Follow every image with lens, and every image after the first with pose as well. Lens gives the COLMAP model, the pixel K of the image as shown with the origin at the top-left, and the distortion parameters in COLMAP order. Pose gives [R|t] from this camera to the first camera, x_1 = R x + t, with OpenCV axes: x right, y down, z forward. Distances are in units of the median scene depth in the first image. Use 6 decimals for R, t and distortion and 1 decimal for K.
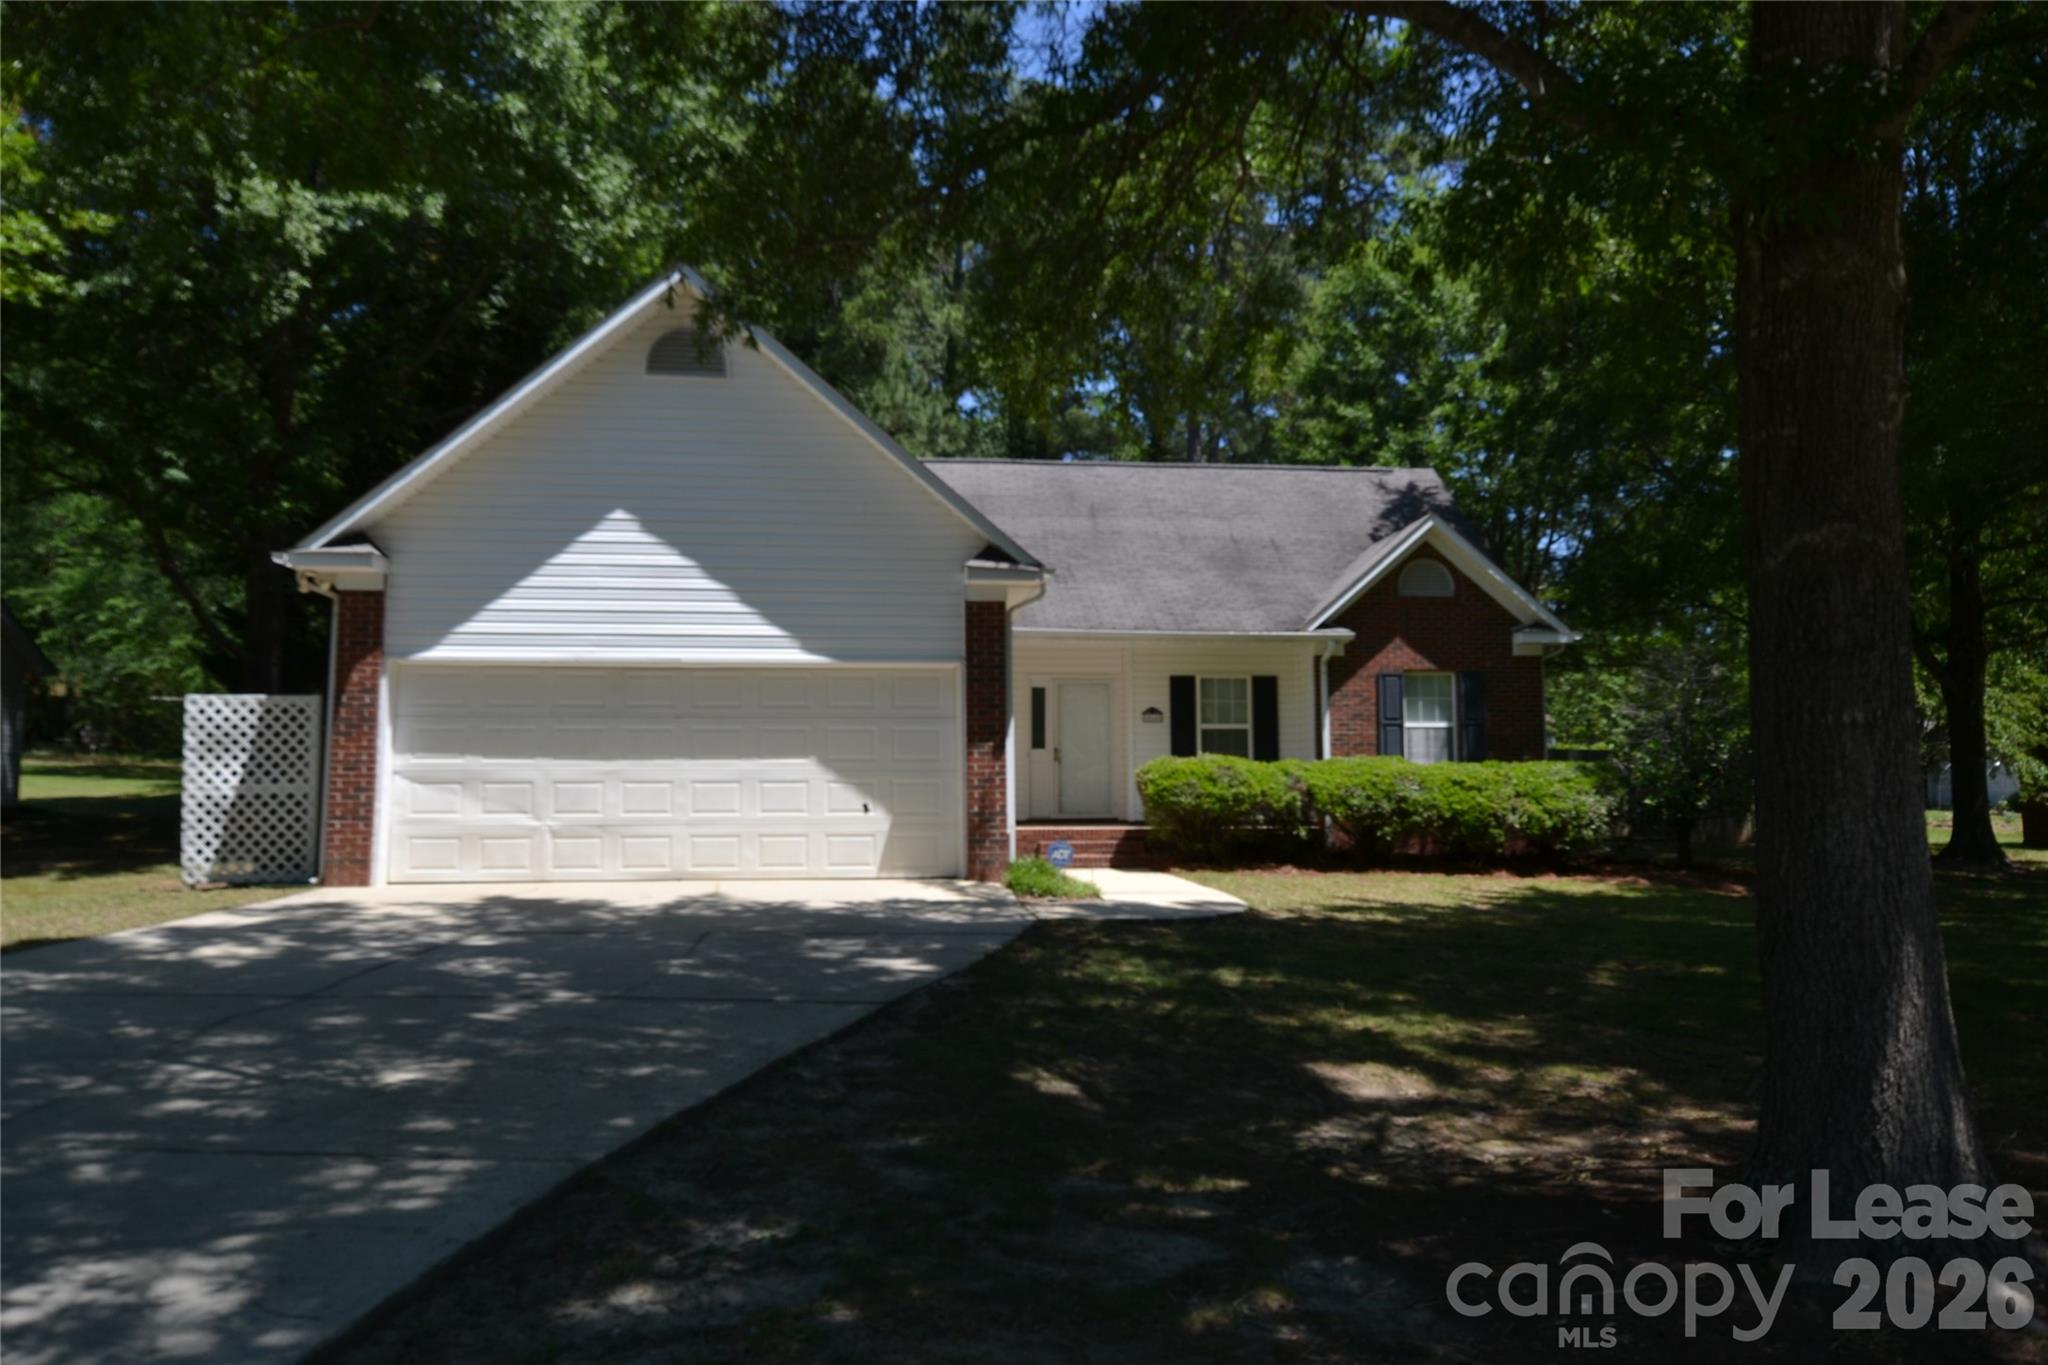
lens RADIAL K [[1464.4, 0, 1024.0], [0, 1464.4, 682.5], [0, 0, 1]] dist [0.050404, 0.000501]
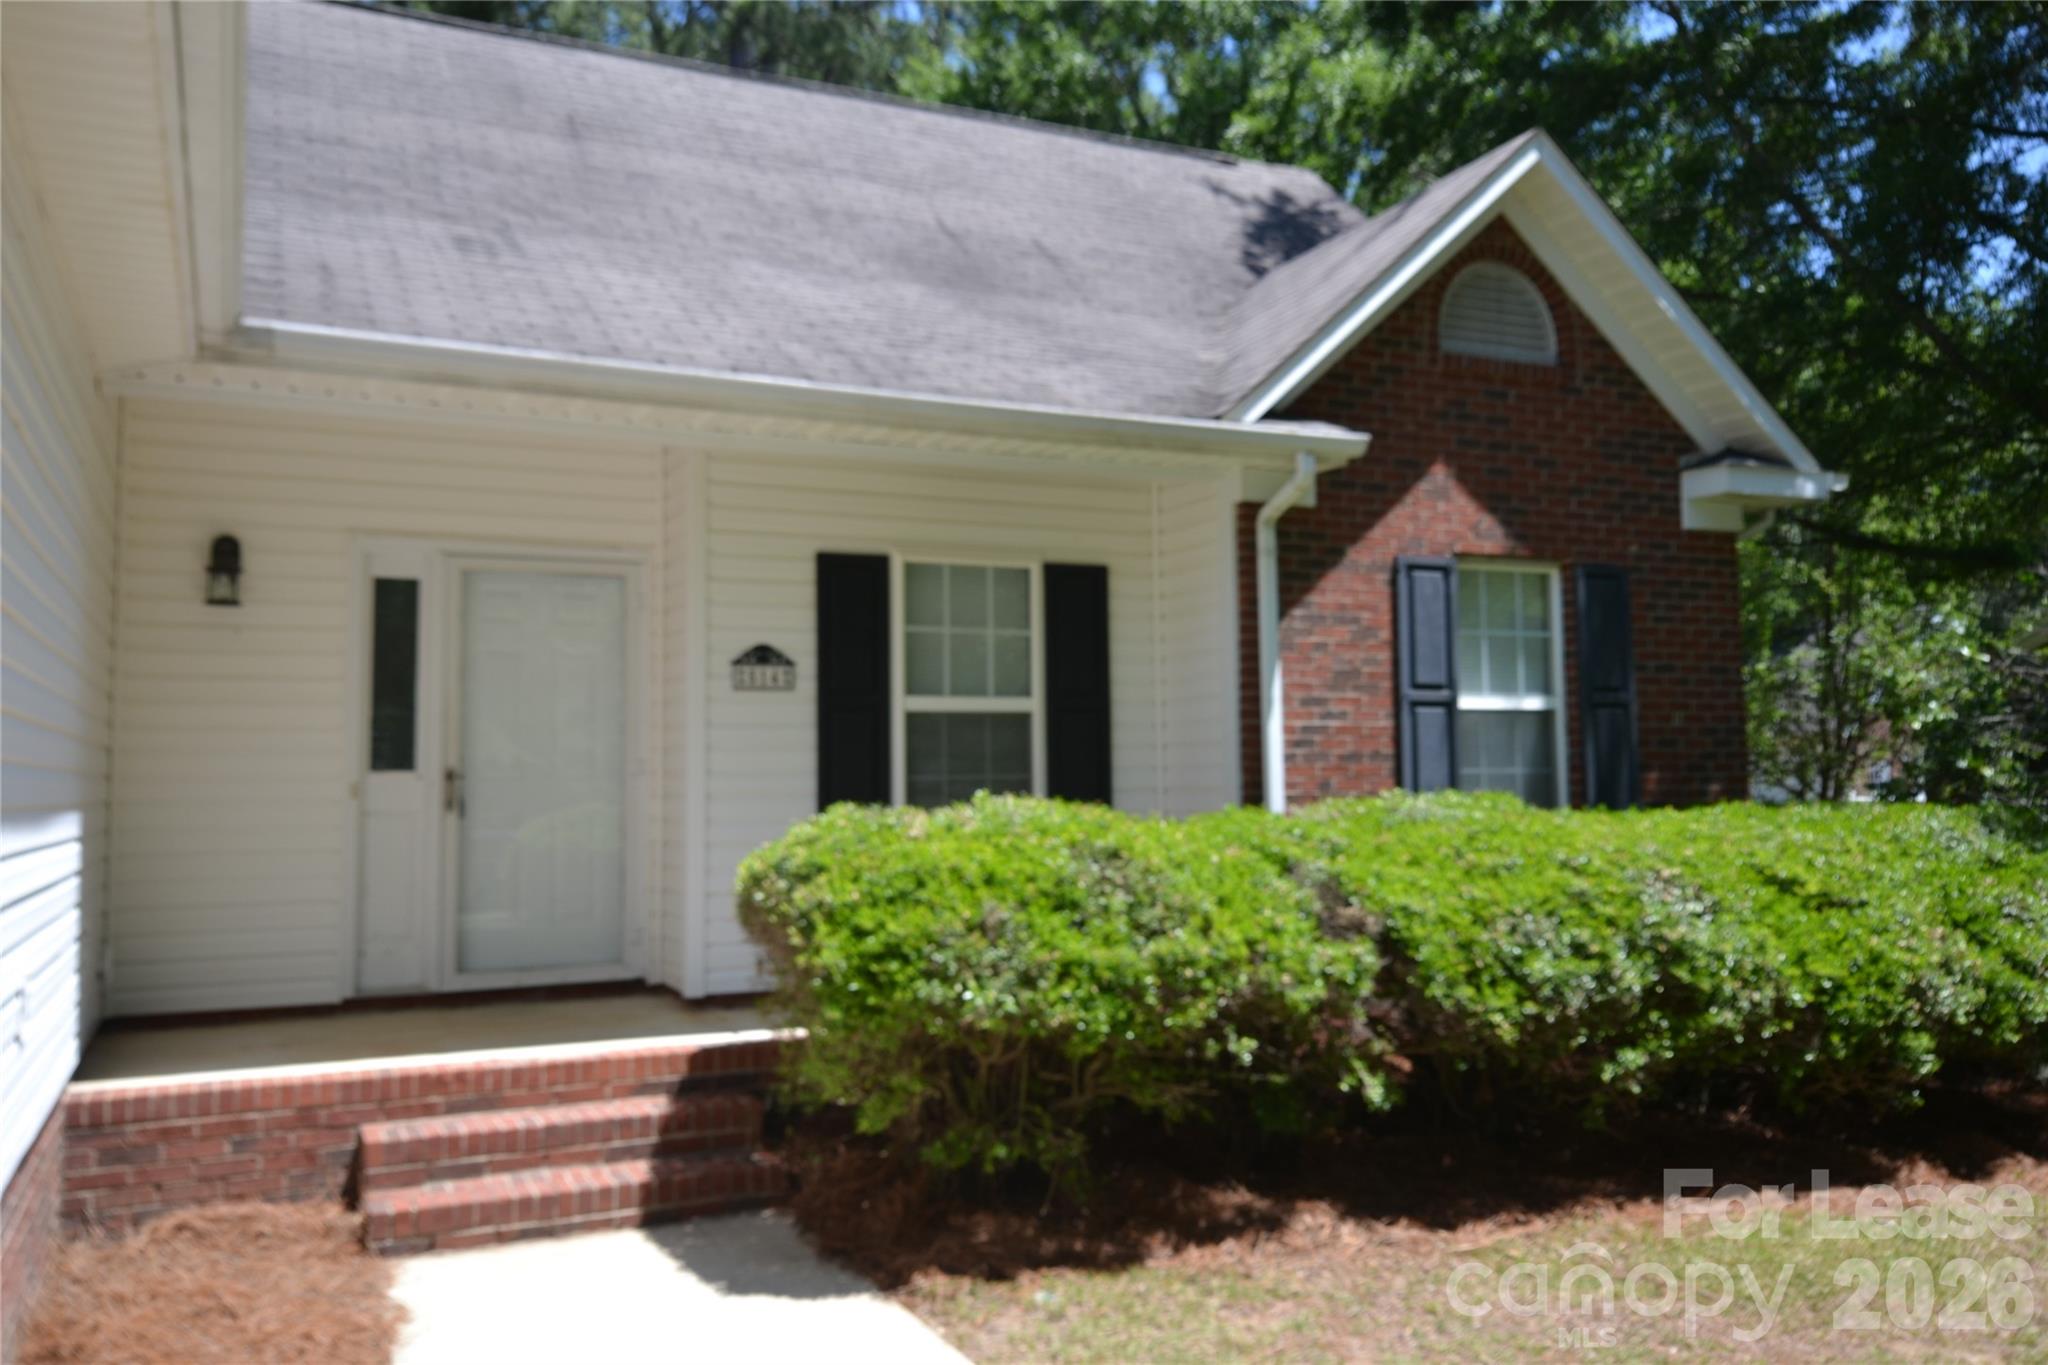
lens RADIAL K [[1687.5, 0, 1029.5], [0, 1687.5, 637.4], [0, 0, 1]] dist [0.014005, 0.003298]
pose [[0.944907, 0.020090, 0.326722, 0.023677], [-0.014697, 0.999712, -0.018969, 0.024799], [-0.327009, 0.013122, 0.944930, 0.719245]]
